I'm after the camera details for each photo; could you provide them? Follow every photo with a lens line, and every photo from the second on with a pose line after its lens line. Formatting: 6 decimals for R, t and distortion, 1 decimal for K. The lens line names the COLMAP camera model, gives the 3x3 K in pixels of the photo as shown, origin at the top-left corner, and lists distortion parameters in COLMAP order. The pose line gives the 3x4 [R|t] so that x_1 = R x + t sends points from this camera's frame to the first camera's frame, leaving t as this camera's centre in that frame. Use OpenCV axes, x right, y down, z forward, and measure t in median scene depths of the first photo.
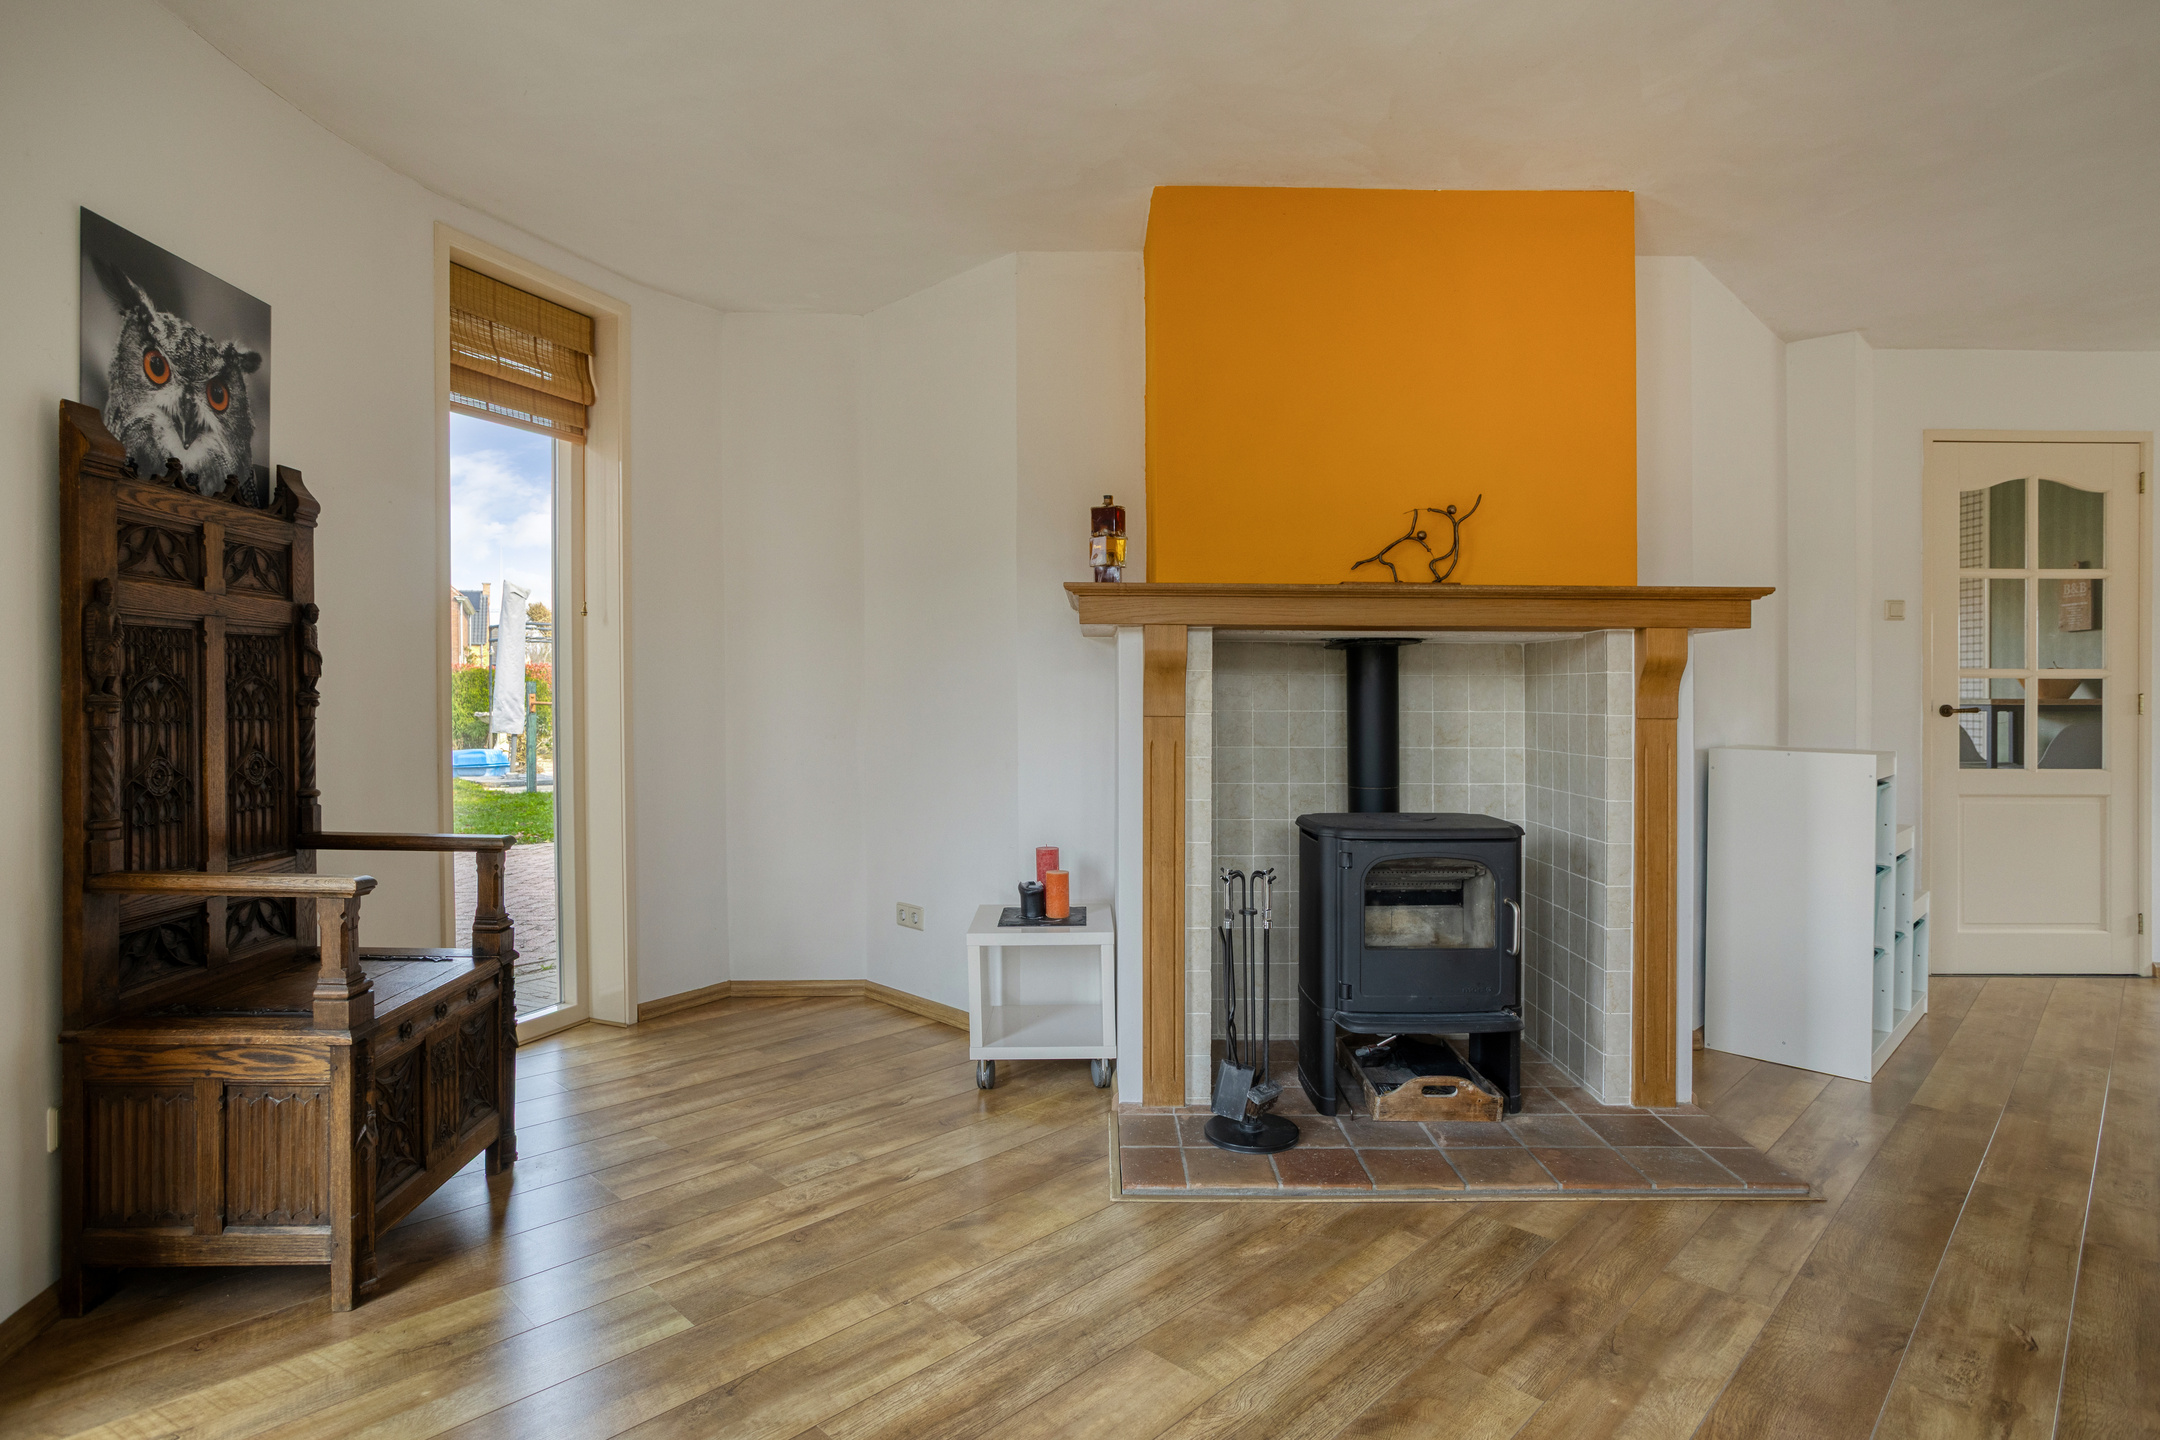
lens RADIAL K [[1115.1, 0, 1087.6], [0, 1115.1, 706.4], [0, 0, 1]] dist [-0.048738, 0.027370]
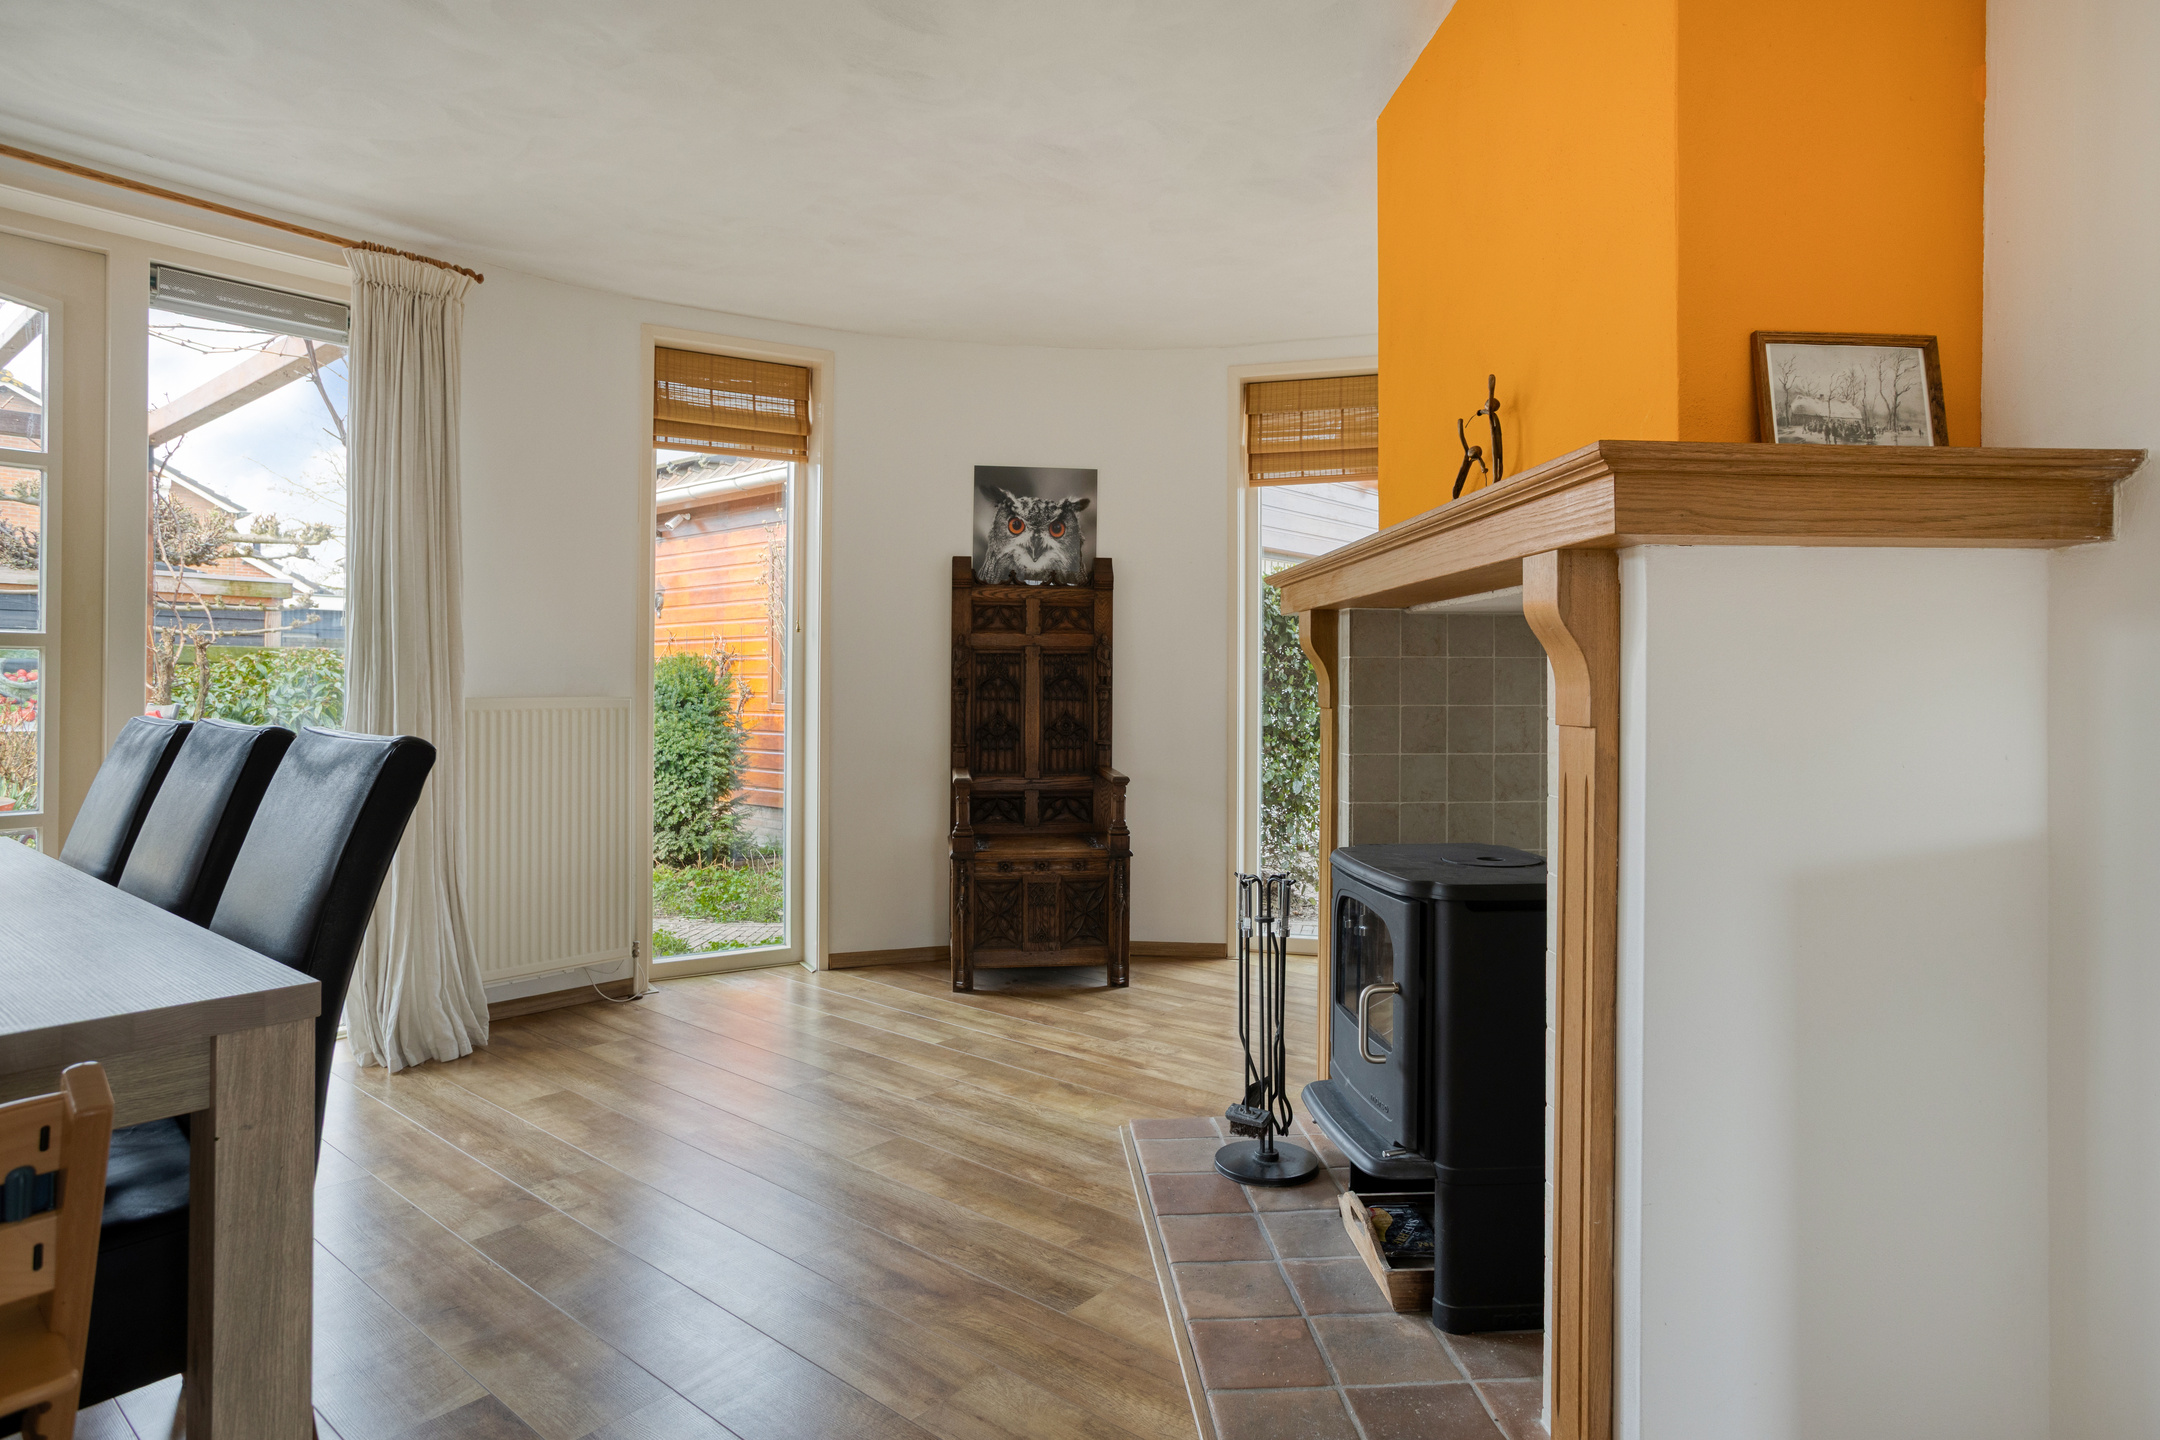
lens RADIAL K [[1212.9, 0, 1082.5], [0, 1212.9, 659.1], [0, 0, 1]] dist [-0.049250, 0.042522]
pose [[0.076559, -0.025740, -0.996733, 1.110262], [-0.011138, 0.999582, -0.026669, -0.002019], [0.997003, 0.013143, 0.076240, 0.750638]]
